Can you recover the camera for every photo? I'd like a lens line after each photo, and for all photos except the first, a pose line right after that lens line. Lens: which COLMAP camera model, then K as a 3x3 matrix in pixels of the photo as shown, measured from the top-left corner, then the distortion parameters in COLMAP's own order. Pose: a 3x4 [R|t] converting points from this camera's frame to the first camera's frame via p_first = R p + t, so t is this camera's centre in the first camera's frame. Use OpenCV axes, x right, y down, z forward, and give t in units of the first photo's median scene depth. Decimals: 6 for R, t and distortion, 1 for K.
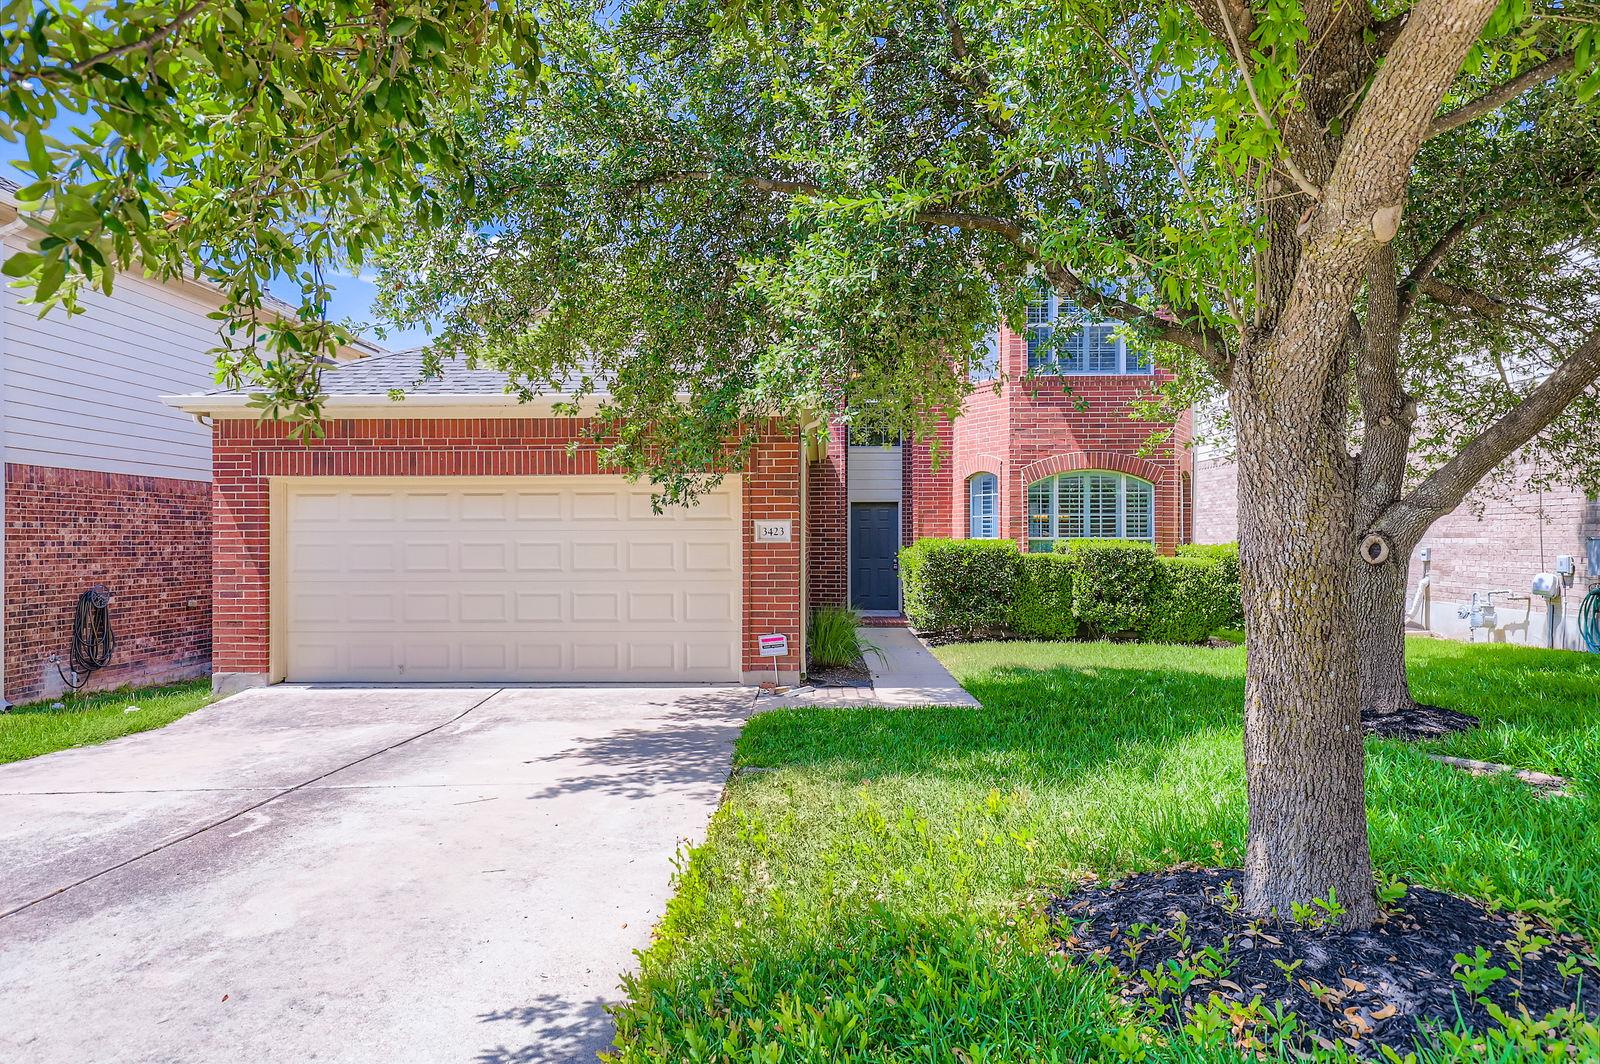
lens RADIAL K [[977.5, 0, 800.0], [0, 977.5, 532.0], [0, 0, 1]] dist [-0.002198, 0.000269]
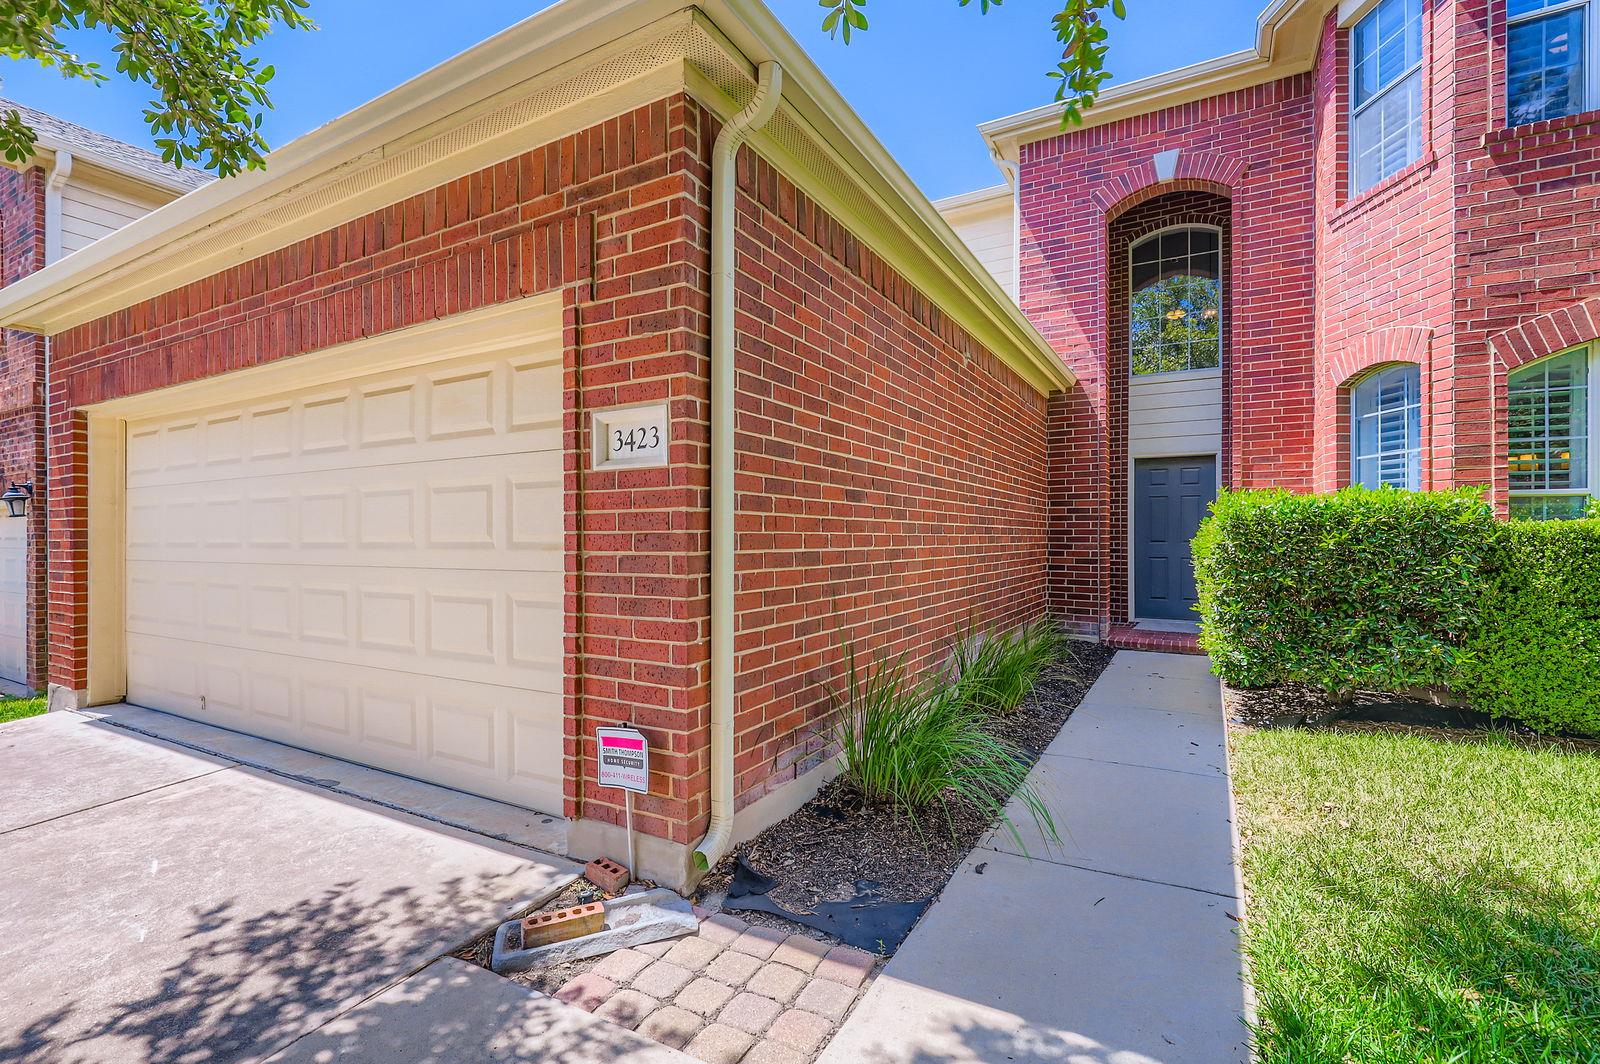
lens RADIAL K [[721.8, 0, 798.3], [0, 721.8, 533.8], [0, 0, 1]] dist [0.000740, 0.000177]
pose [[0.878473, -0.002378, -0.477785, 0.125695], [0.004347, 0.999986, 0.003015, 0.028092], [0.477771, -0.004726, 0.878471, 0.661684]]
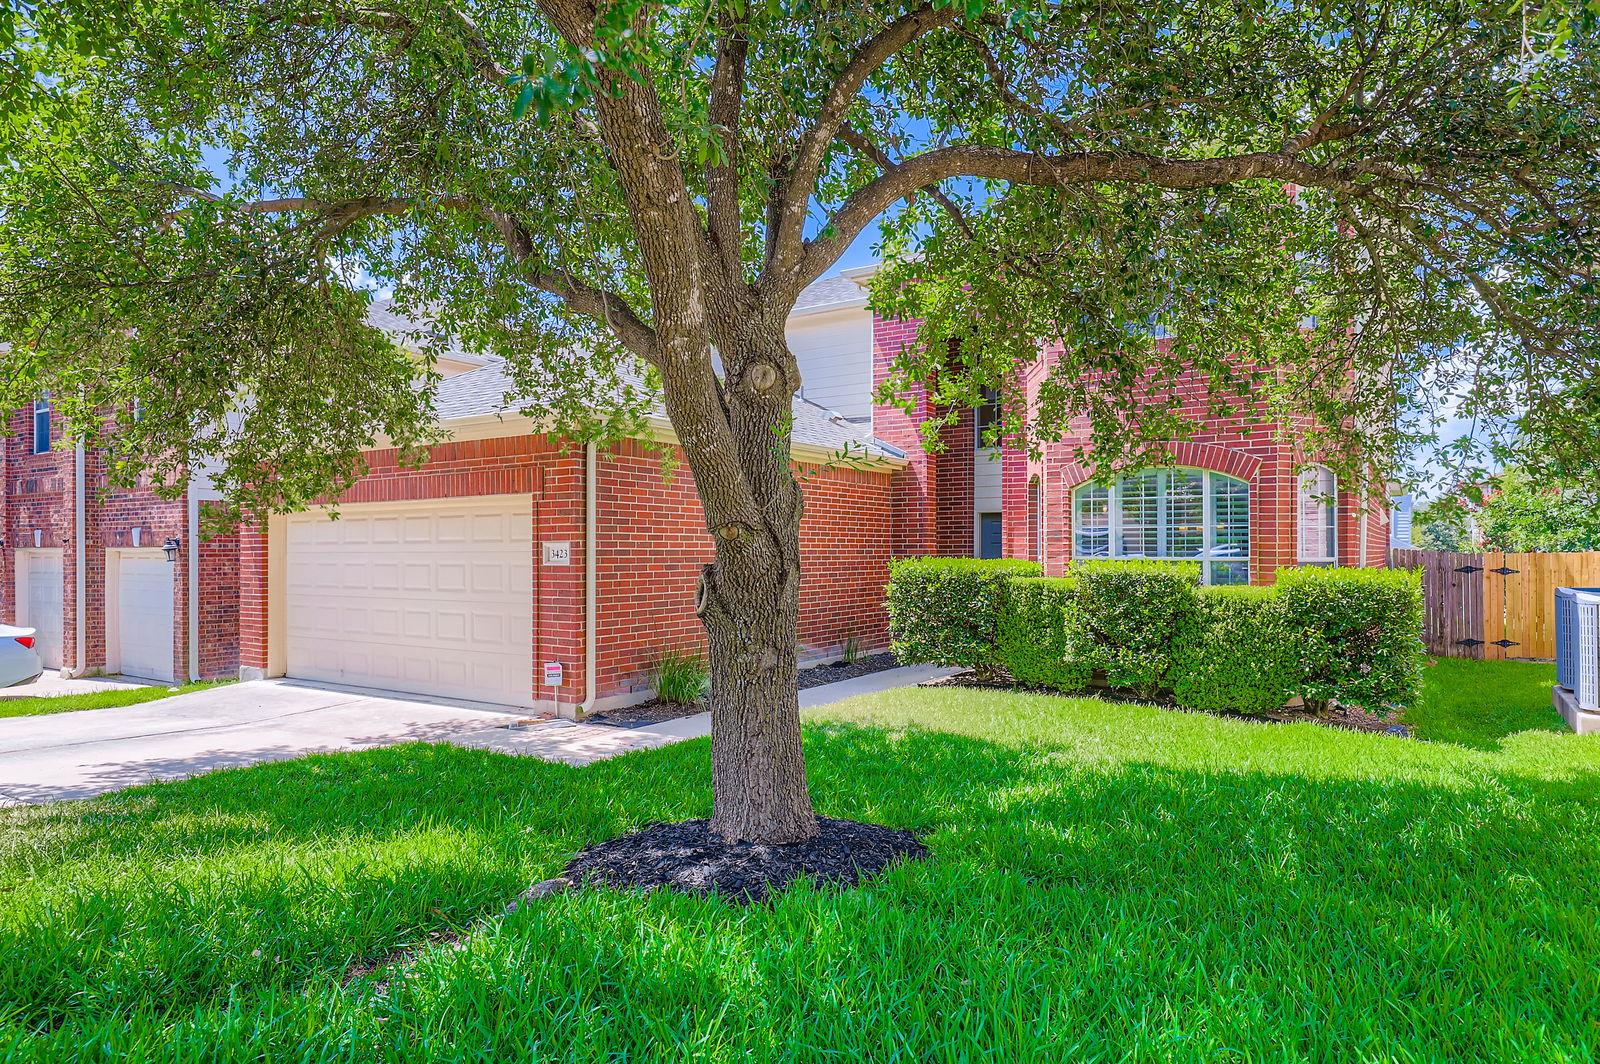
lens RADIAL K [[977.5, 0, 800.0], [0, 977.5, 532.0], [0, 0, 1]] dist [-0.002198, 0.000269]
pose [[0.846231, -0.008873, -0.532742, 0.558921], [0.004905, 0.999949, -0.008864, -0.009908], [0.532793, 0.004888, 0.846232, 0.270574]]
